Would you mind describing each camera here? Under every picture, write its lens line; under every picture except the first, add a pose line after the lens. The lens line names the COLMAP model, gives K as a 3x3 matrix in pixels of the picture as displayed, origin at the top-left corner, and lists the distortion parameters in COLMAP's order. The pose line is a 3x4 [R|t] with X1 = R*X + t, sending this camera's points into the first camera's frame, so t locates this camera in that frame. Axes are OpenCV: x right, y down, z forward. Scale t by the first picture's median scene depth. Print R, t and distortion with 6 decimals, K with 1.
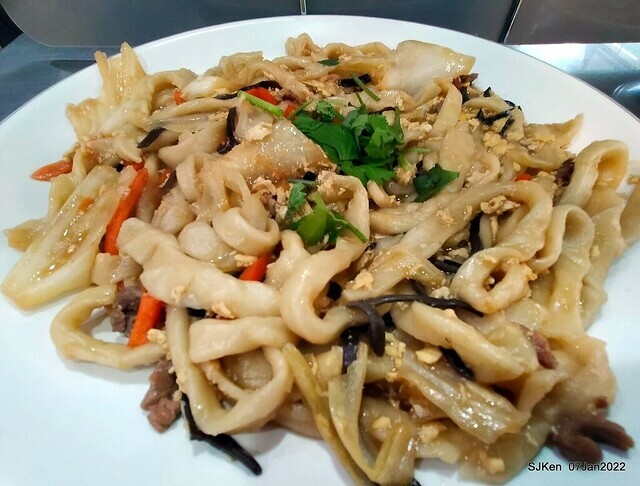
lens RADIAL K [[308.3, 0, 323.1], [0, 308.3, 253.3], [0, 0, 1]] dist [-0.003664, -0.000121]
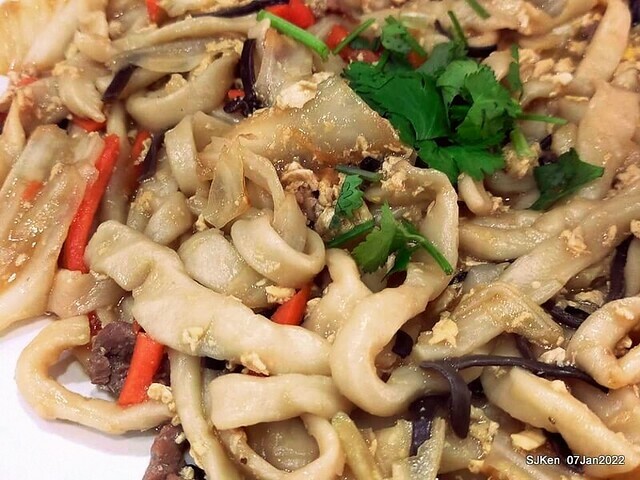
lens RADIAL K [[702.4, 0, 320.0], [0, 702.4, 240.0], [0, 0, 1]] dist [0.012502, -0.019640]
pose [[0.997449, 0.049441, -0.051487, -0.070549], [-0.048979, 0.998748, 0.010206, -0.108169], [0.051927, -0.007658, 0.998621, -0.538105]]
